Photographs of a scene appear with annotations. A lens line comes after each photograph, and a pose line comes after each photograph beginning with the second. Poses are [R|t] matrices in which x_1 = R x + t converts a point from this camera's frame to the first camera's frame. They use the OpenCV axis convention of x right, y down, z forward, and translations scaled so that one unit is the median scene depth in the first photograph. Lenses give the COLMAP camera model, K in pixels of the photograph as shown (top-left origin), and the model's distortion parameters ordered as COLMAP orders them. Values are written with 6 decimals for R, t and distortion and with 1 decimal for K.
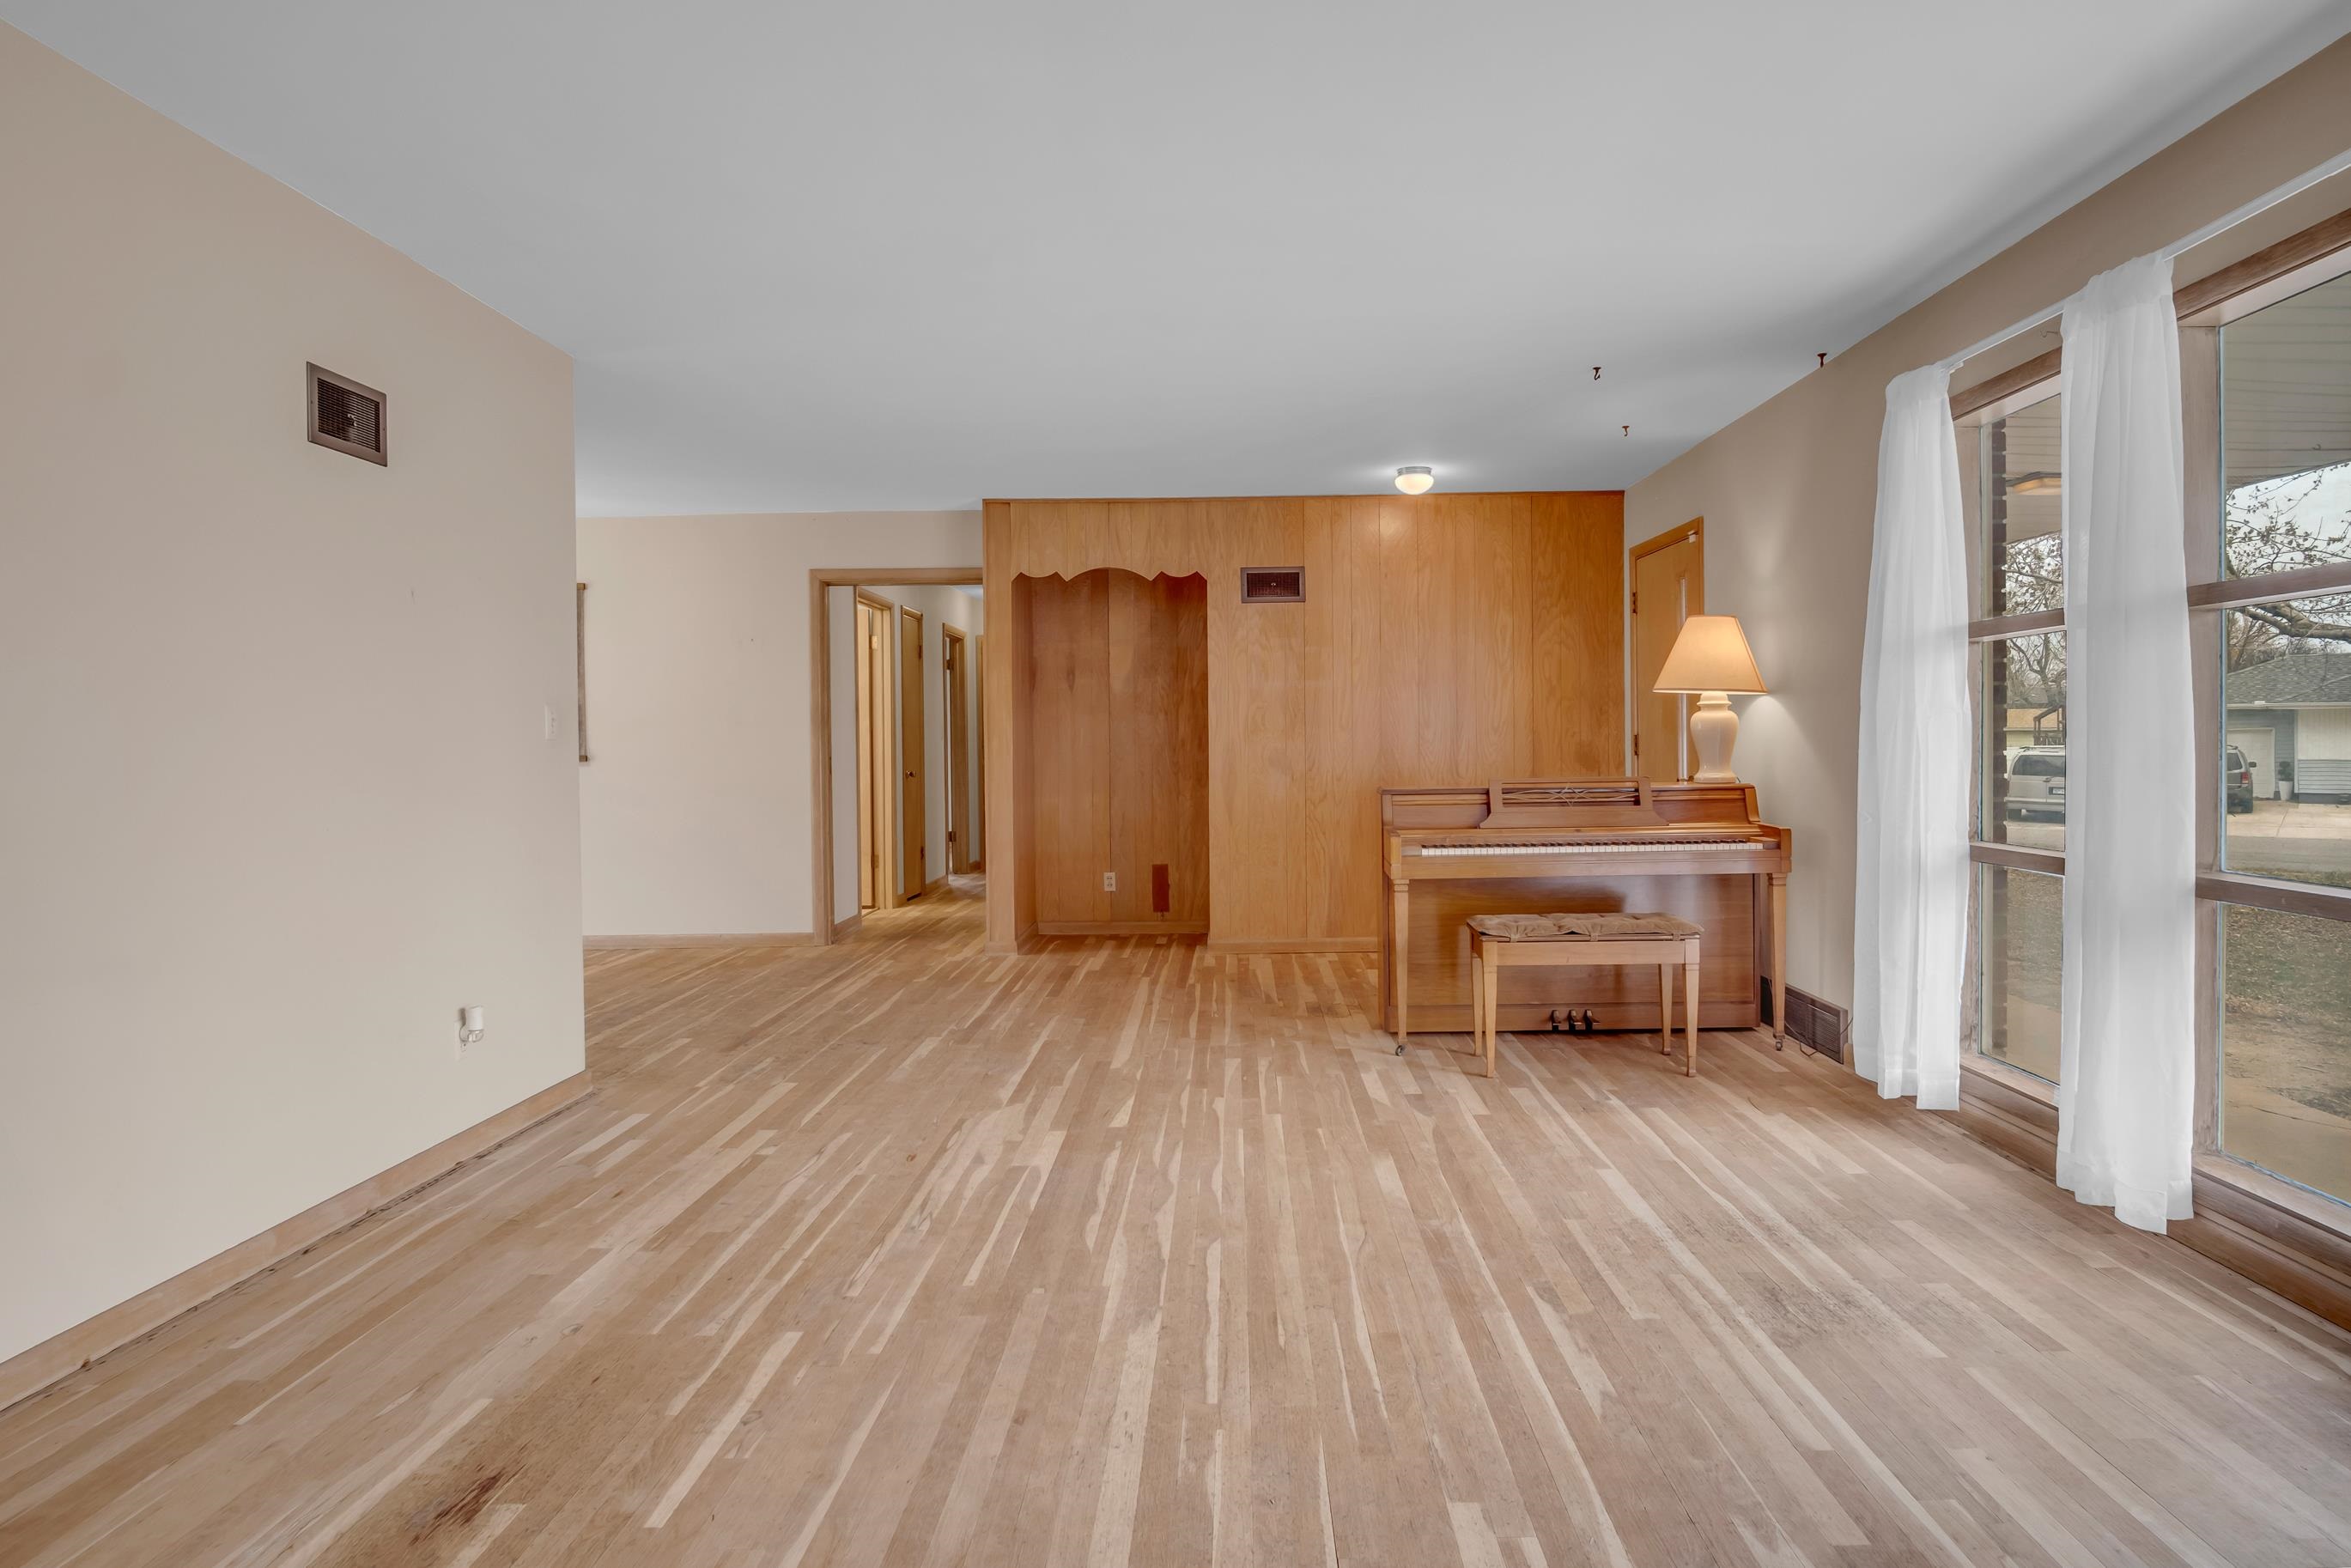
lens RADIAL K [[1303.3, 0, 1233.4], [0, 1303.3, 746.7], [0, 0, 1]] dist [-0.024587, 0.002584]
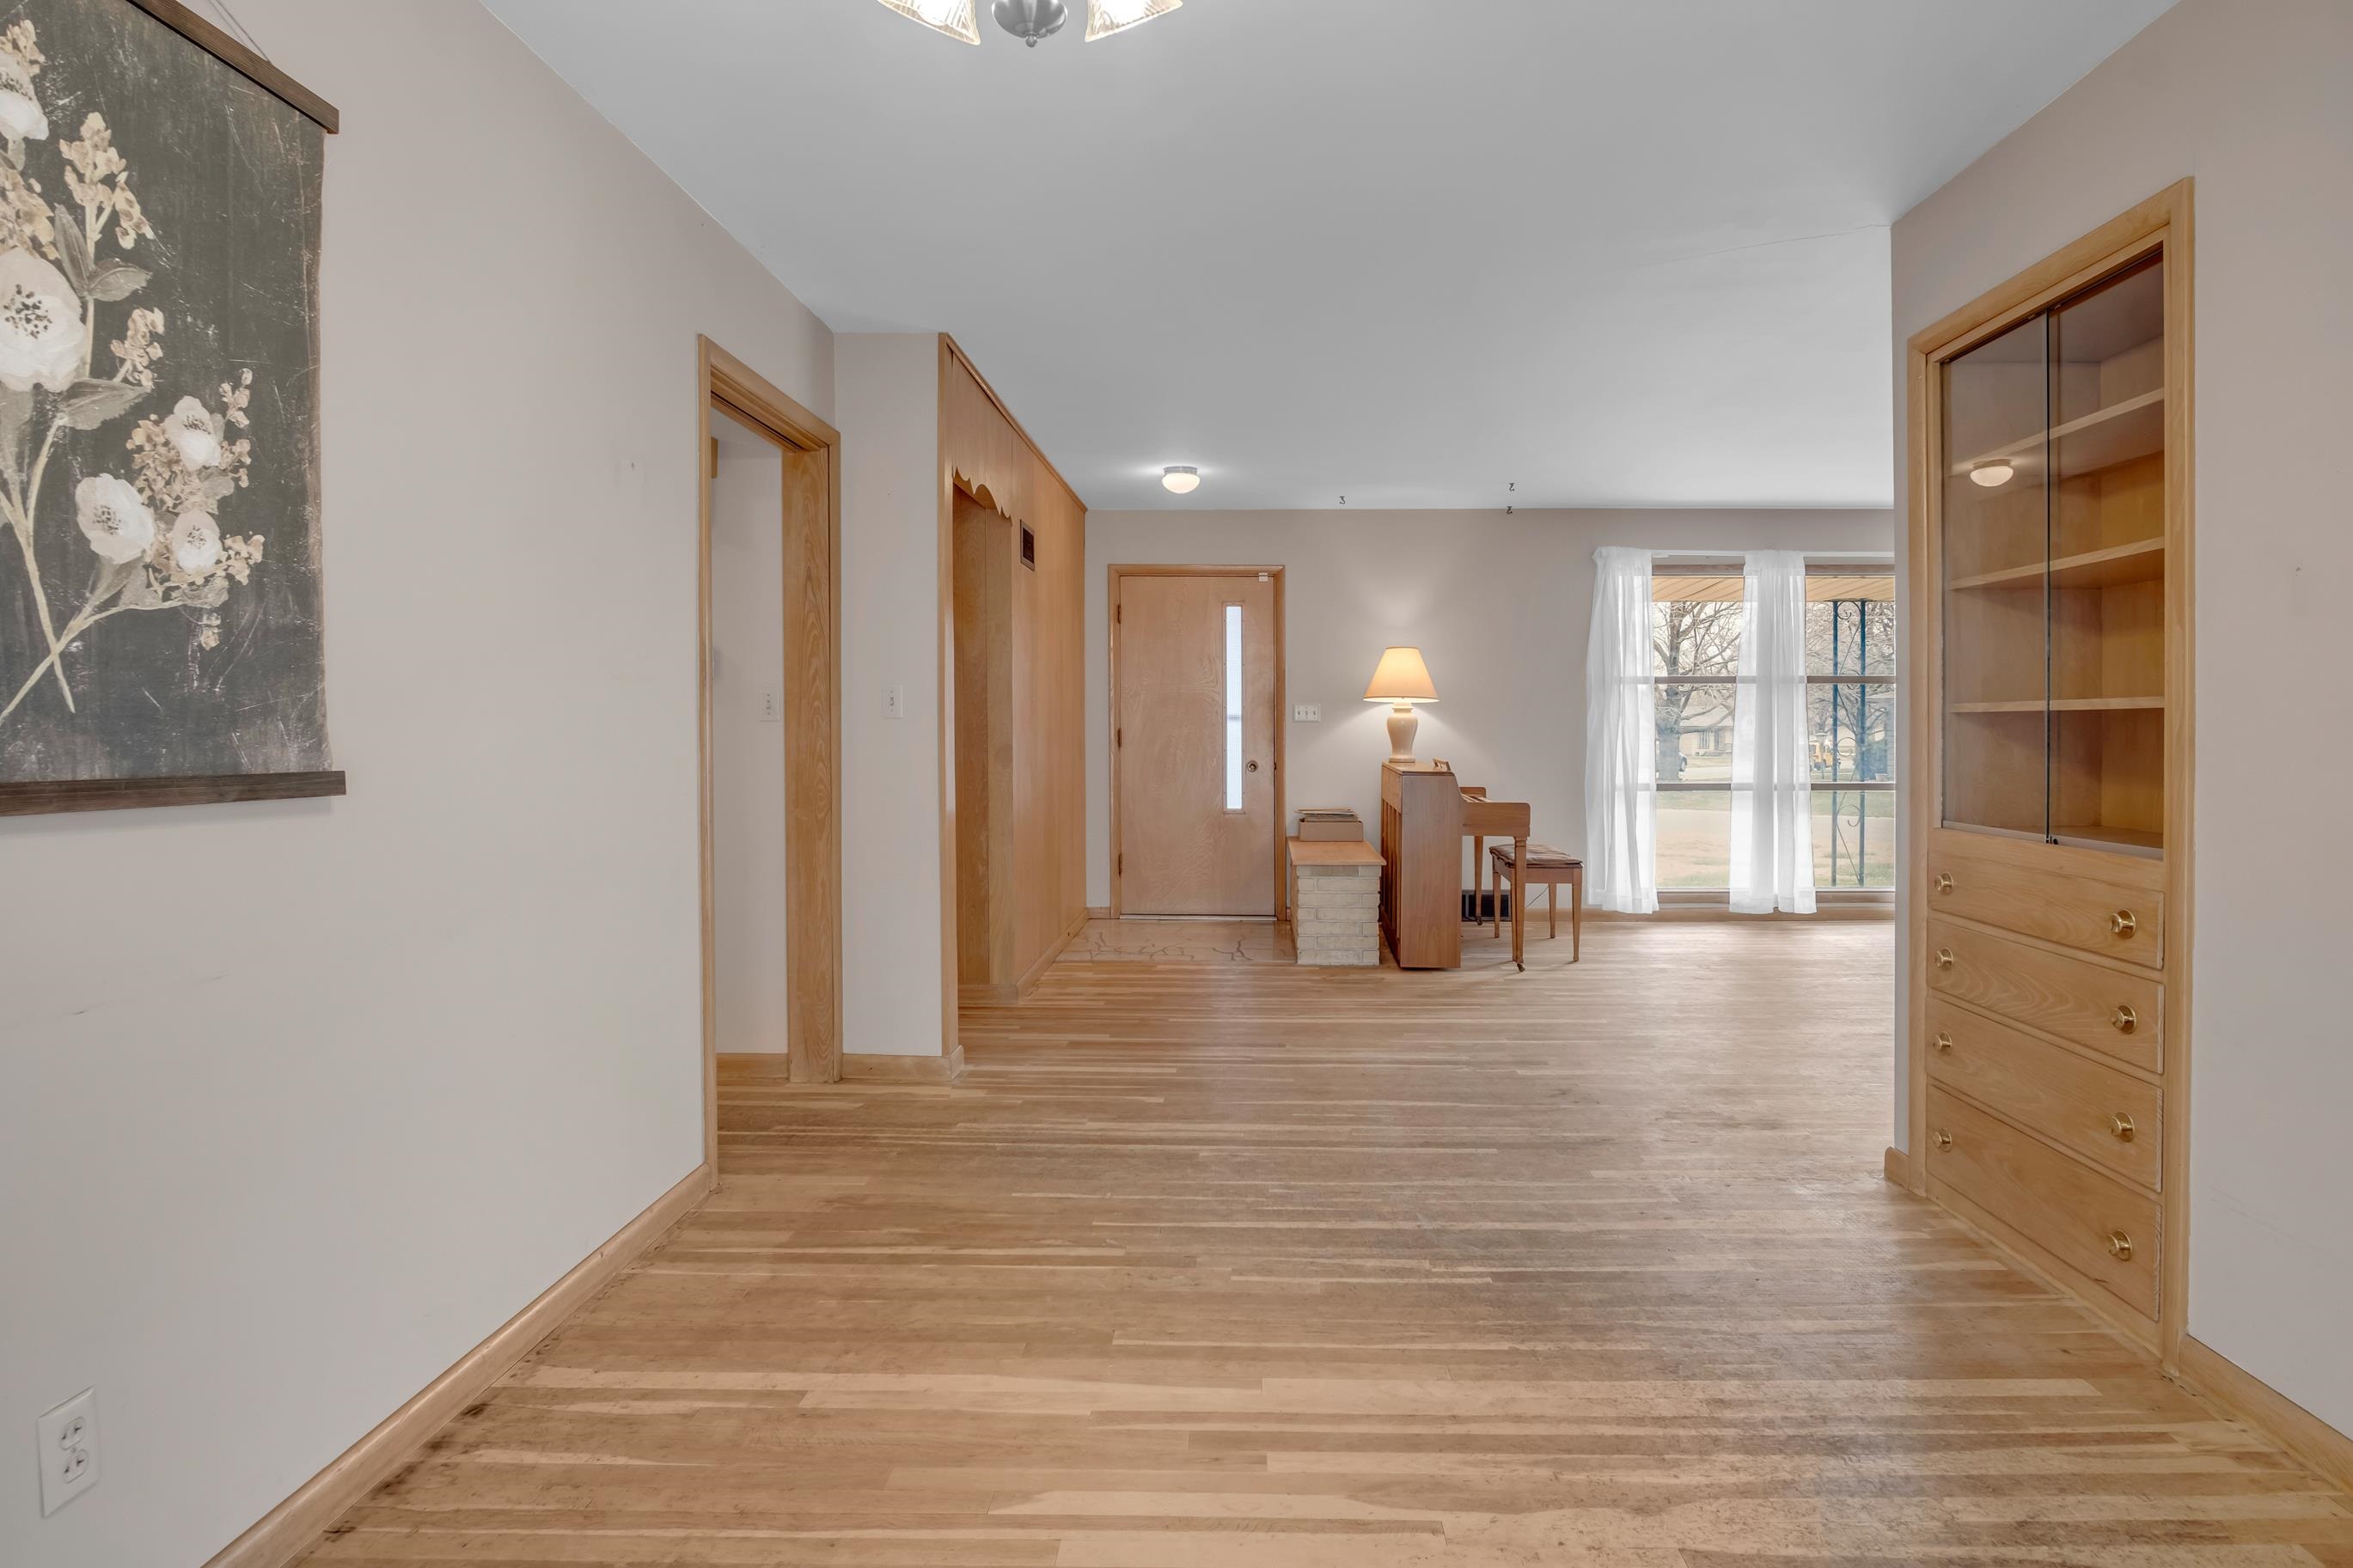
lens RADIAL K [[1276.9, 0, 1256.2], [0, 1276.9, 751.6], [0, 0, 1]] dist [-0.048876, 0.015093]
pose [[0.012225, -0.007701, 0.999896, -1.465600], [0.006232, 0.999952, 0.007625, 0.004328], [-0.999906, 0.006138, 0.012272, 1.574956]]
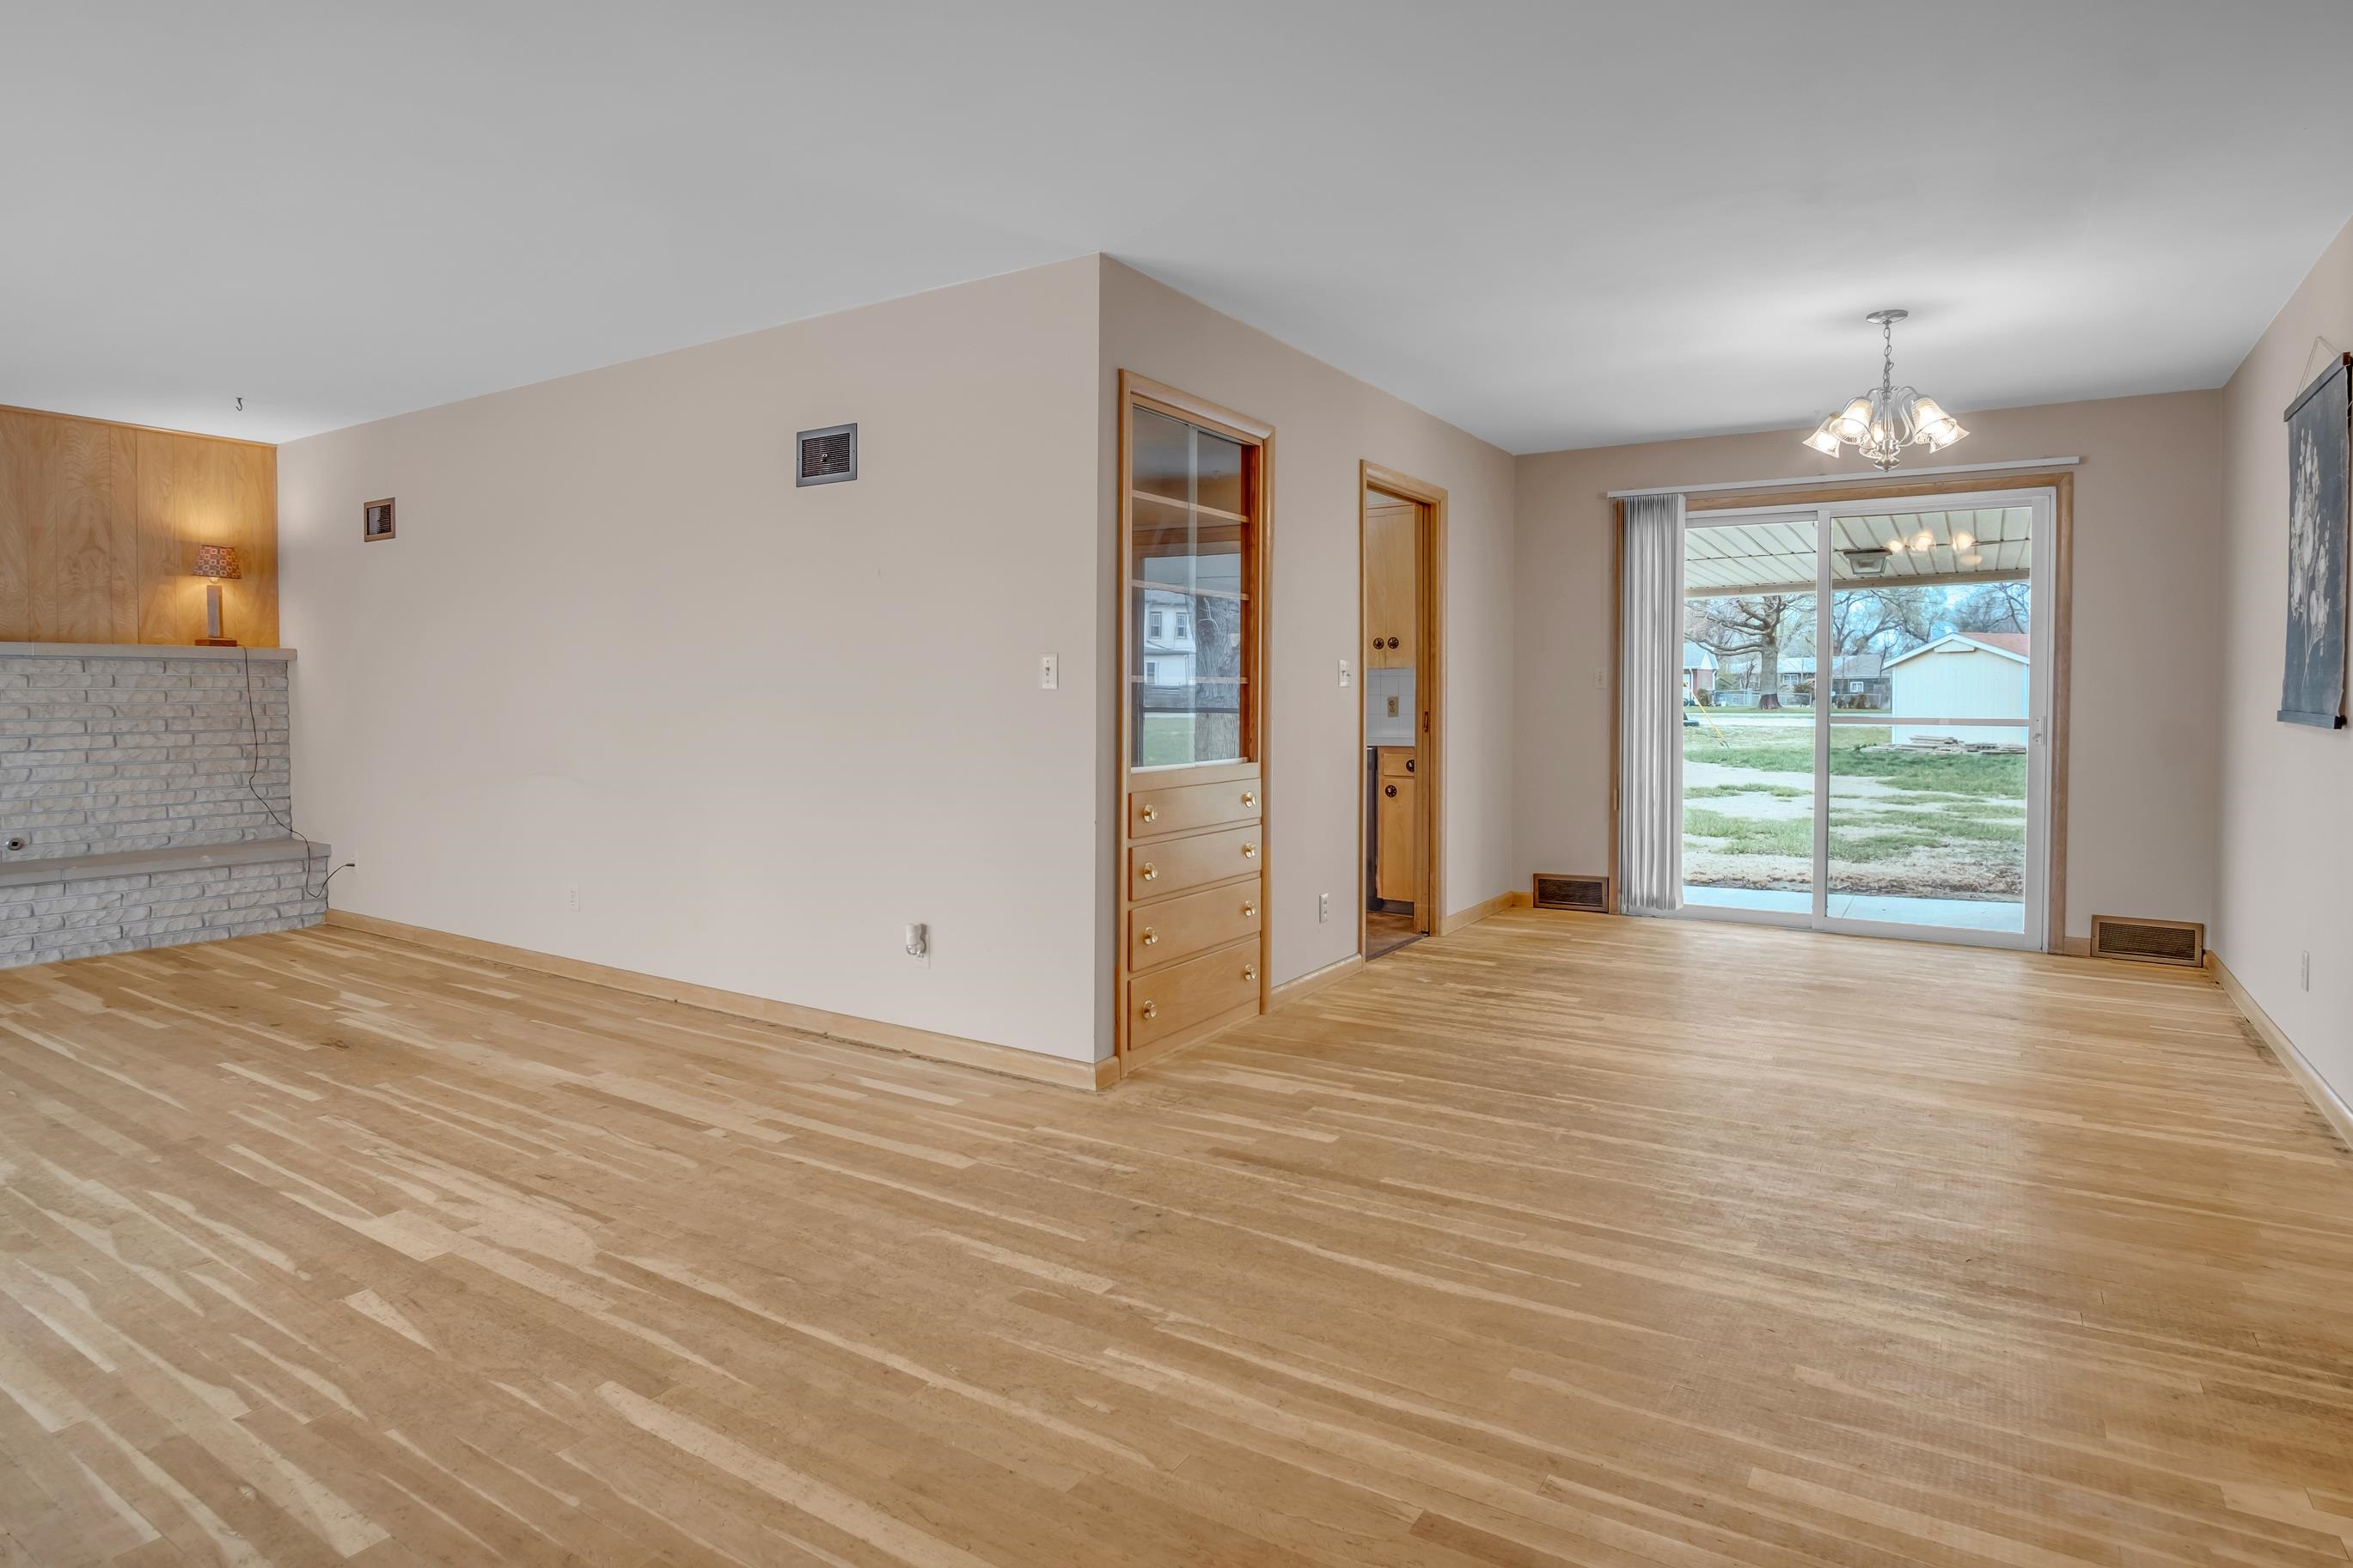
lens RADIAL K [[1273.2, 0, 1177.4], [0, 1273.2, 697.1], [0, 0, 1]] dist [-0.005096, -0.000484]
pose [[-0.546614, 0.013285, -0.837279, 0.220625], [0.003549, 0.999902, 0.013549, -0.014902], [0.837377, 0.004435, -0.546608, 1.744670]]
